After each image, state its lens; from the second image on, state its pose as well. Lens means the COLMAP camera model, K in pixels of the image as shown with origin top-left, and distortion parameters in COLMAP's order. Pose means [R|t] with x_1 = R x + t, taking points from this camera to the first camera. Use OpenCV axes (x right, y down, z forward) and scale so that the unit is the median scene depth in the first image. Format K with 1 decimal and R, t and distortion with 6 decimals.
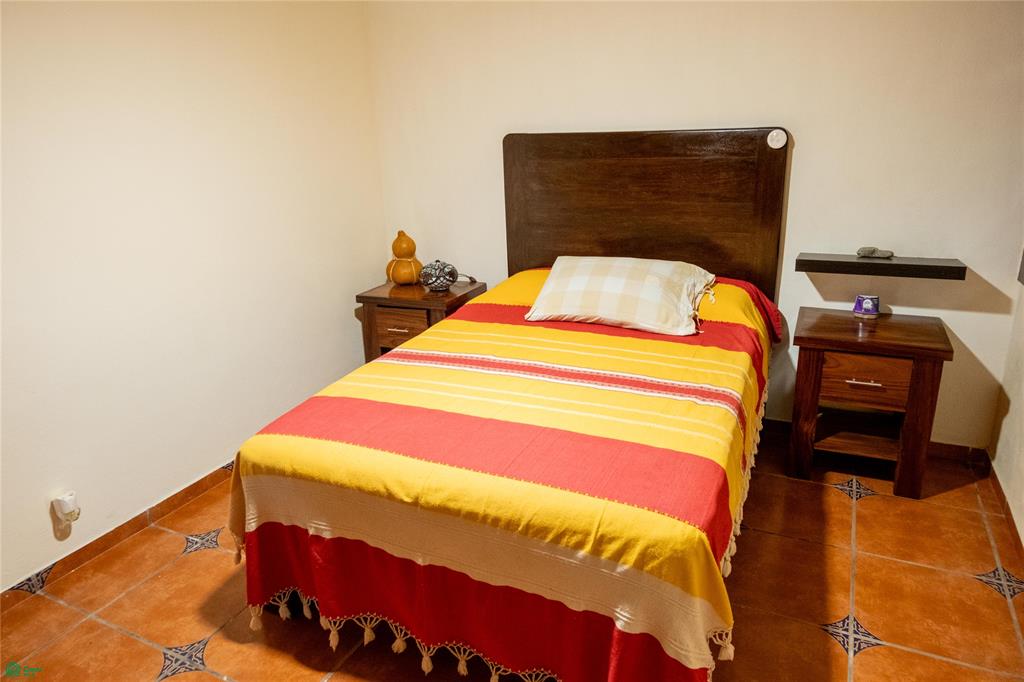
lens RADIAL K [[657.5, 0, 509.3], [0, 657.5, 340.9], [0, 0, 1]] dist [-0.014550, -0.001794]
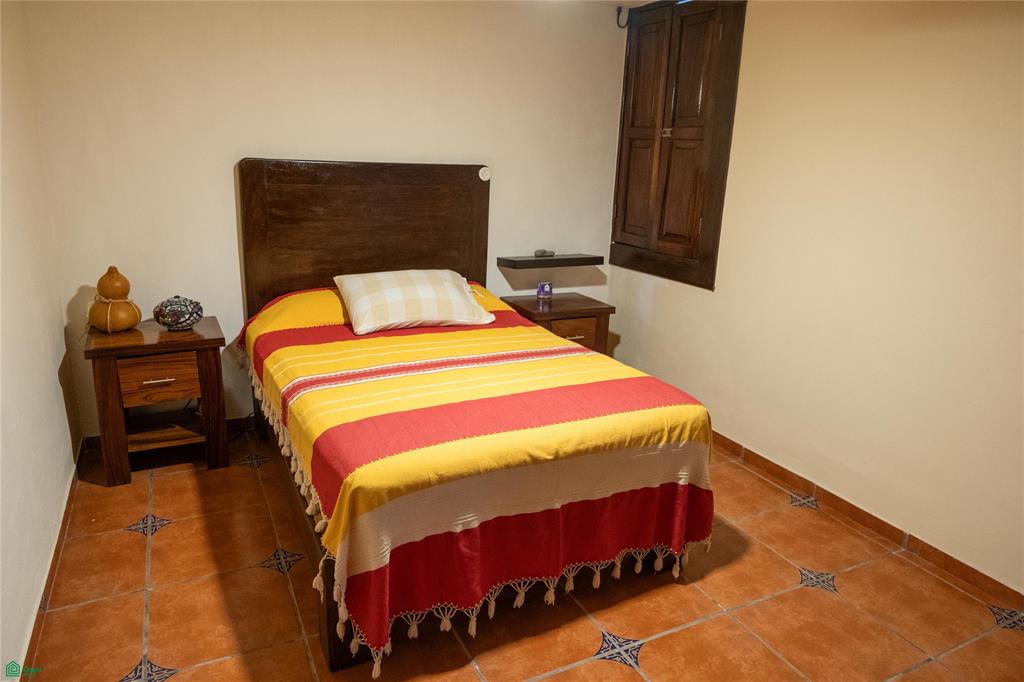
lens RADIAL K [[653.2, 0, 509.8], [0, 653.2, 334.5], [0, 0, 1]] dist [-0.028250, -0.000245]
pose [[0.620819, -0.150556, 0.769361, -0.819199], [0.191582, 0.980766, 0.037334, -0.031611], [-0.760184, 0.124218, 0.637722, 0.187377]]
